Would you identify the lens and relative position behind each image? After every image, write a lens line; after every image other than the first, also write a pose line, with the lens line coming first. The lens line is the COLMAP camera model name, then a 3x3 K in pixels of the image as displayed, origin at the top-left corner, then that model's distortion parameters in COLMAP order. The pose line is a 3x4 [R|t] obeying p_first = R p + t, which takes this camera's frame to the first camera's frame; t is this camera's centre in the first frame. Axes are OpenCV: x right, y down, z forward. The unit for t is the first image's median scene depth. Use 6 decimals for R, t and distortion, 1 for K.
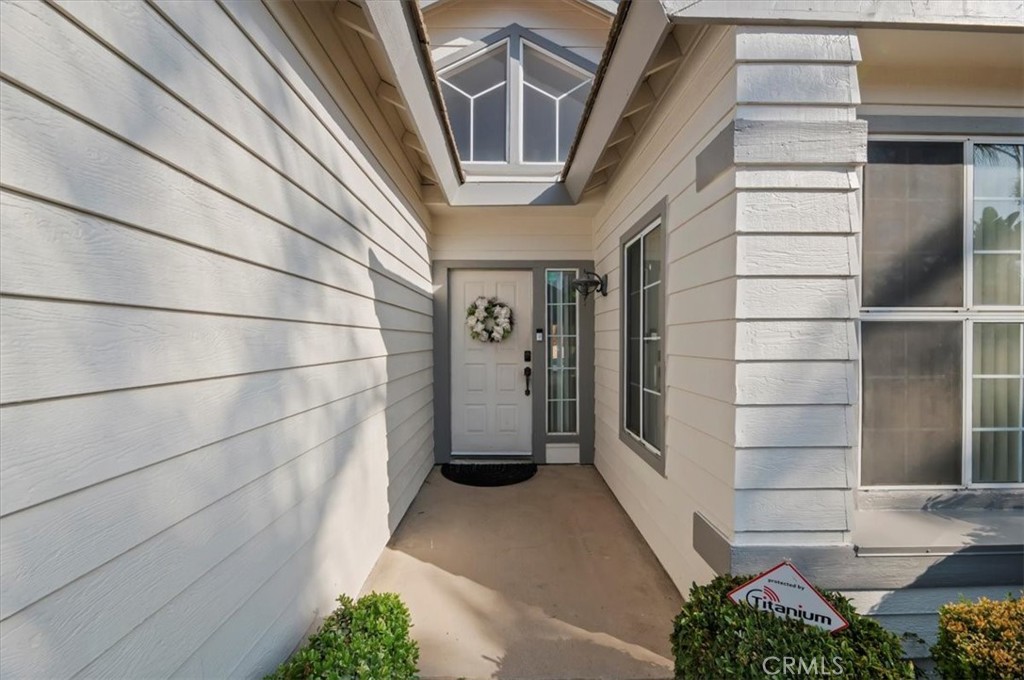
lens RADIAL K [[415.9, 0, 511.4], [0, 415.9, 336.2], [0, 0, 1]] dist [-0.004048, -0.000250]
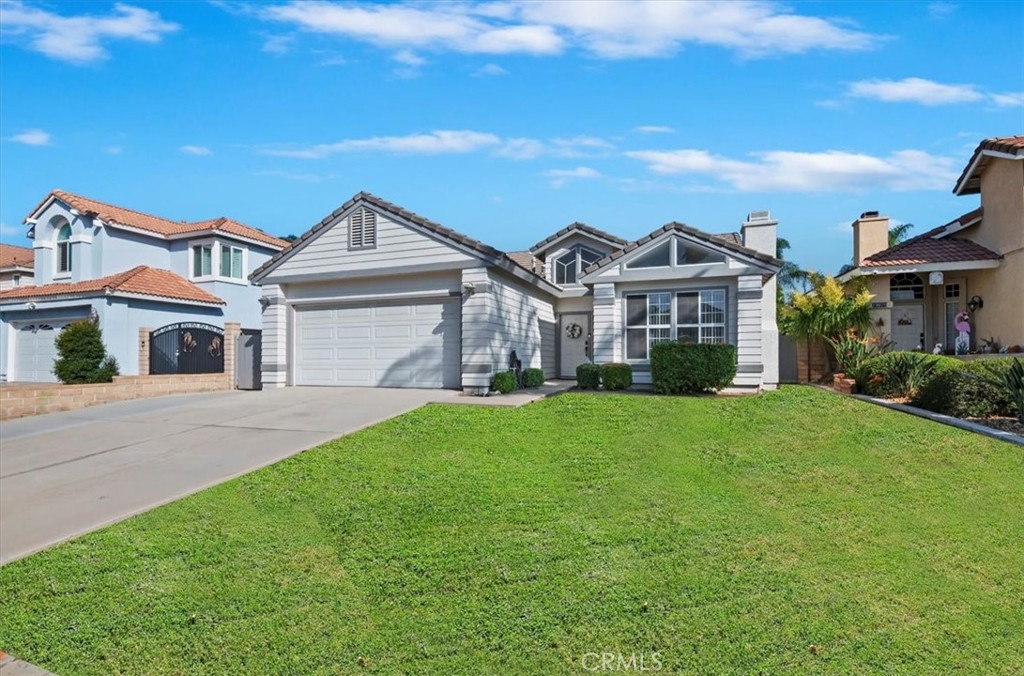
lens RADIAL K [[415.9, 0, 511.4], [0, 415.9, 334.2], [0, 0, 1]] dist [-0.004048, -0.000250]
pose [[0.931142, -0.012789, -0.364432, 0.721630], [-0.005306, 0.998804, -0.048606, 0.155137], [0.364618, 0.047193, 0.929960, -2.290034]]
